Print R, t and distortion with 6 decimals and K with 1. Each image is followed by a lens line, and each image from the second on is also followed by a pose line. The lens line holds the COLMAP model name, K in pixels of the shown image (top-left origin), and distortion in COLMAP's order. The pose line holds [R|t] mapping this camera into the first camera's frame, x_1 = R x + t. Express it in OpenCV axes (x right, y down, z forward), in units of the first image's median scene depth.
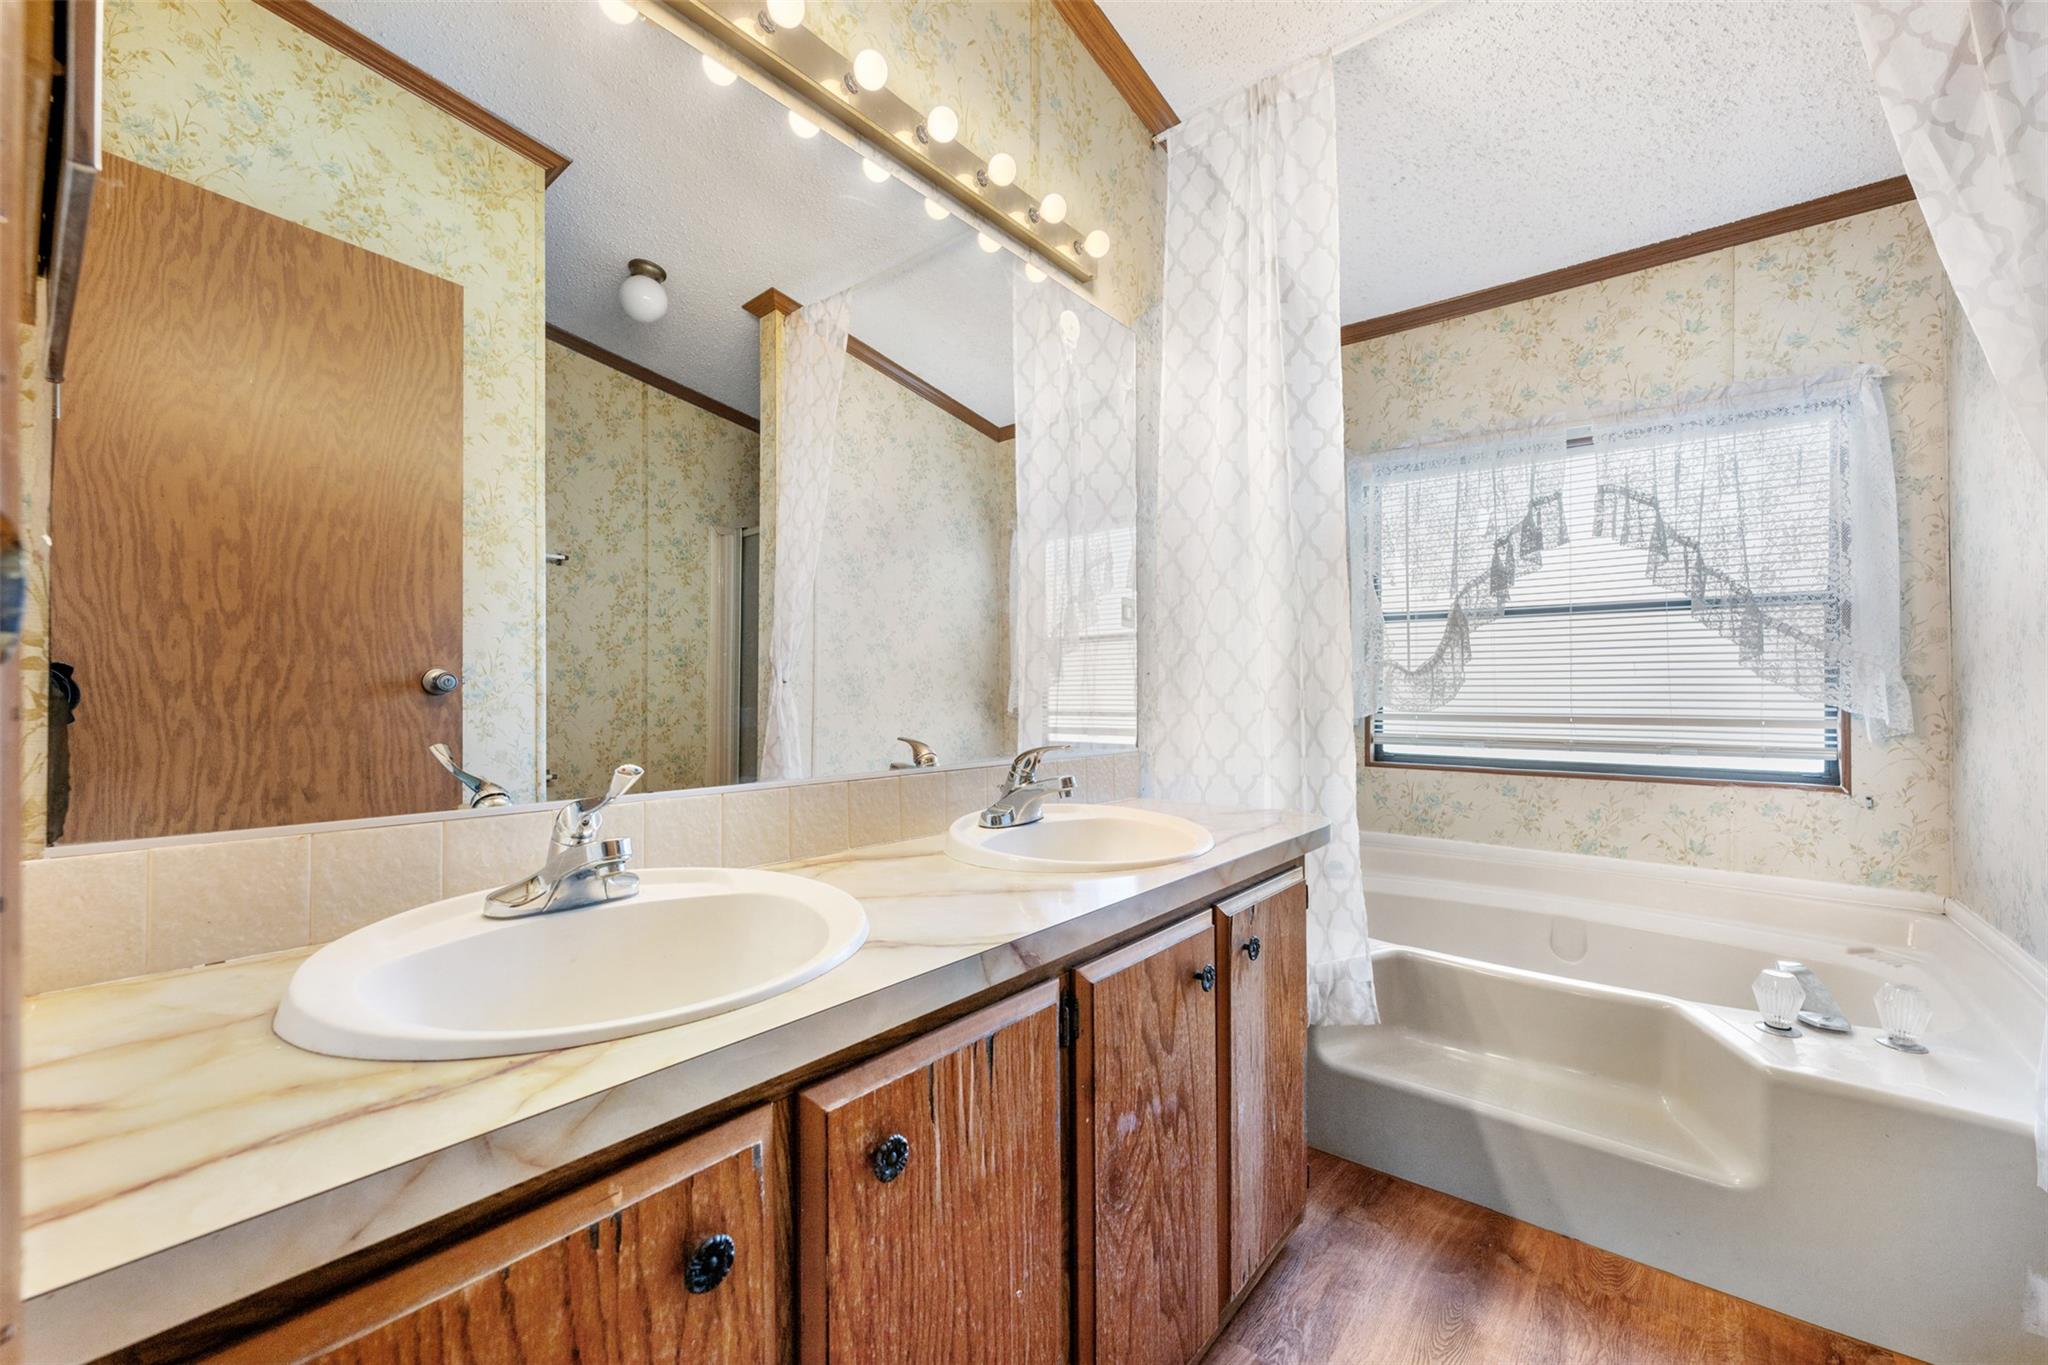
lens RADIAL K [[819.9, 0, 1013.2], [0, 819.9, 692.0], [0, 0, 1]] dist [-0.001421, 0.000593]
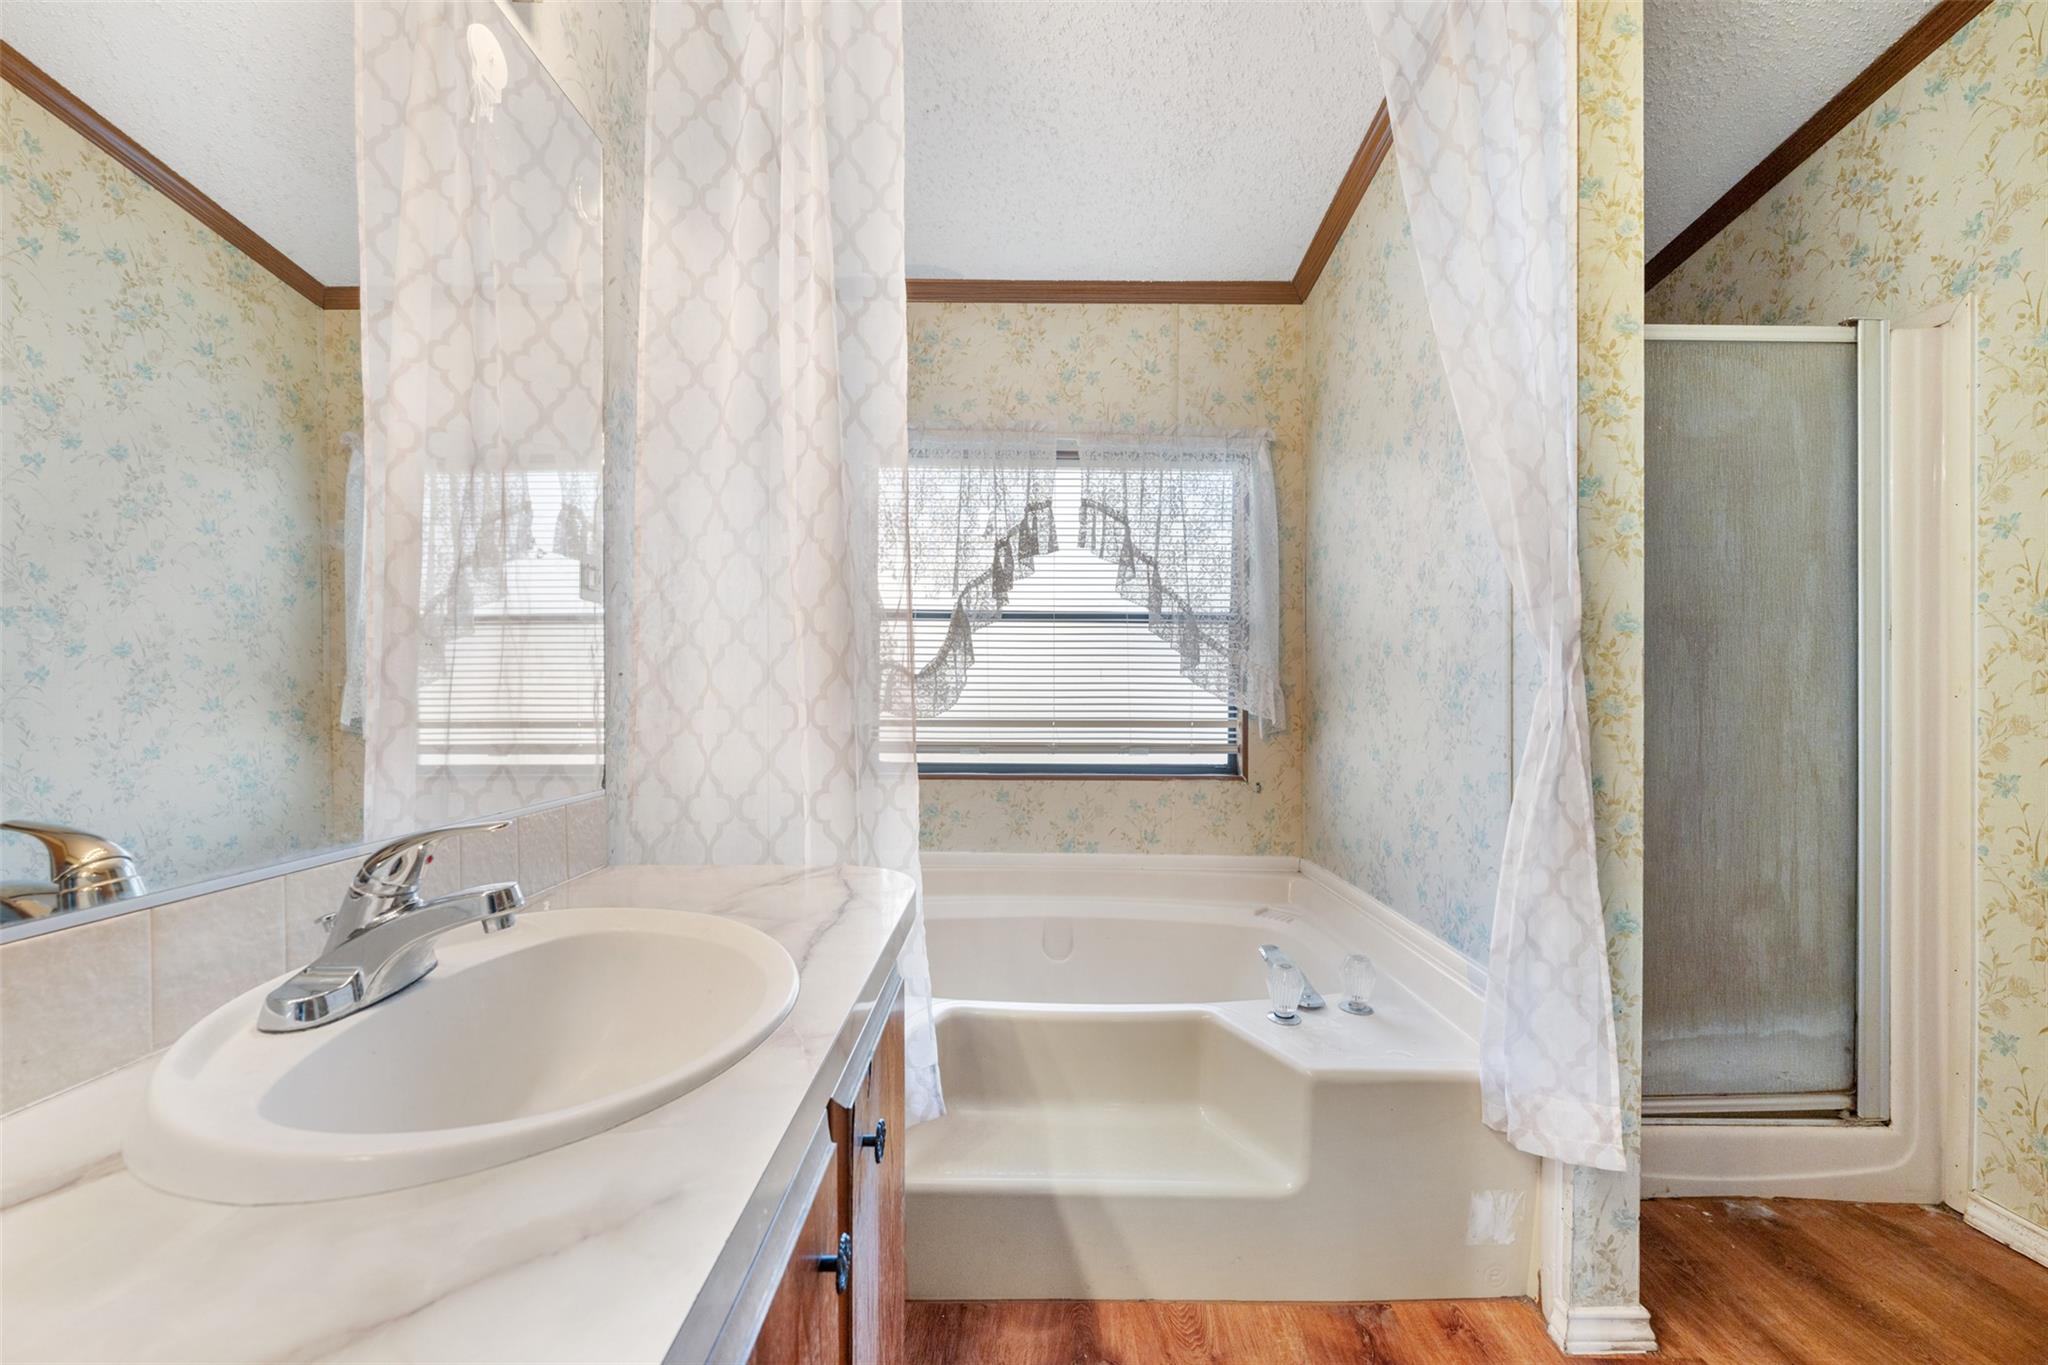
lens RADIAL K [[819.9, 0, 1029.5], [0, 819.9, 692.7], [0, 0, 1]] dist [-0.001421, 0.000593]
pose [[0.769572, 0.000061, 0.638560, -0.003179], [-0.003222, 0.999988, 0.003787, -0.010644], [-0.638552, -0.004971, 0.769563, 0.271492]]
